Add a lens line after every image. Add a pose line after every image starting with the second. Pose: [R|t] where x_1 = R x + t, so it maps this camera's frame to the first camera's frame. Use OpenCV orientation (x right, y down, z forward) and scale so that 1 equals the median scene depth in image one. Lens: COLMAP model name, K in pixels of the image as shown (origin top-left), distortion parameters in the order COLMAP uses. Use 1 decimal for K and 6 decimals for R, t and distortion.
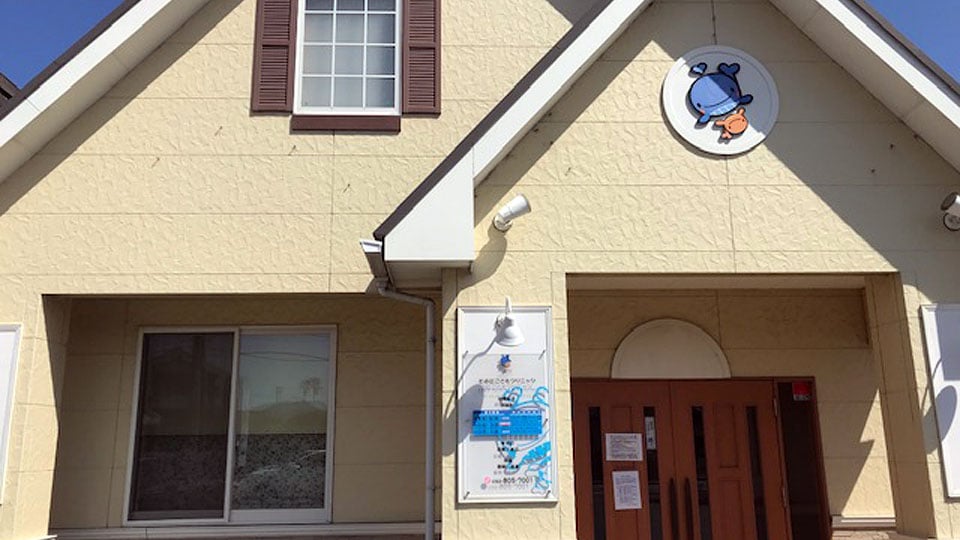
lens RADIAL K [[770.8, 0, 480.0], [0, 770.8, 270.0], [0, 0, 1]] dist [0.014332, -0.002145]
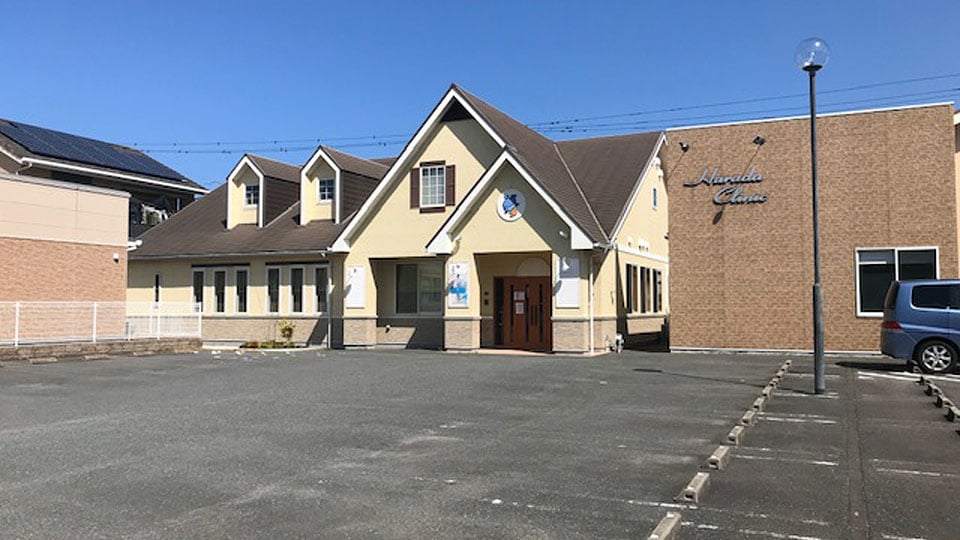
lens RADIAL K [[770.8, 0, 480.0], [0, 770.8, 270.0], [0, 0, 1]] dist [0.014332, -0.002145]
pose [[0.892792, -0.010949, -0.450336, 1.845790], [0.093978, 0.982234, 0.162431, -0.529119], [0.440558, -0.187338, 0.877960, -2.396093]]
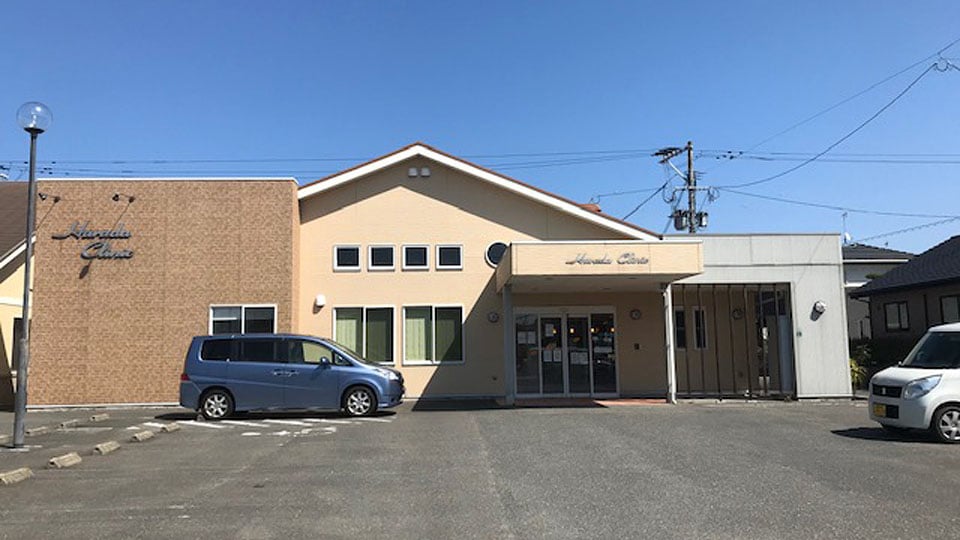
lens RADIAL K [[770.8, 0, 480.0], [0, 770.8, 270.0], [0, 0, 1]] dist [0.014332, -0.002145]
pose [[0.999934, -0.004807, 0.010458, 2.992967], [0.003544, 0.993049, 0.117645, -0.502102], [-0.010951, -0.117600, 0.993001, -2.273565]]
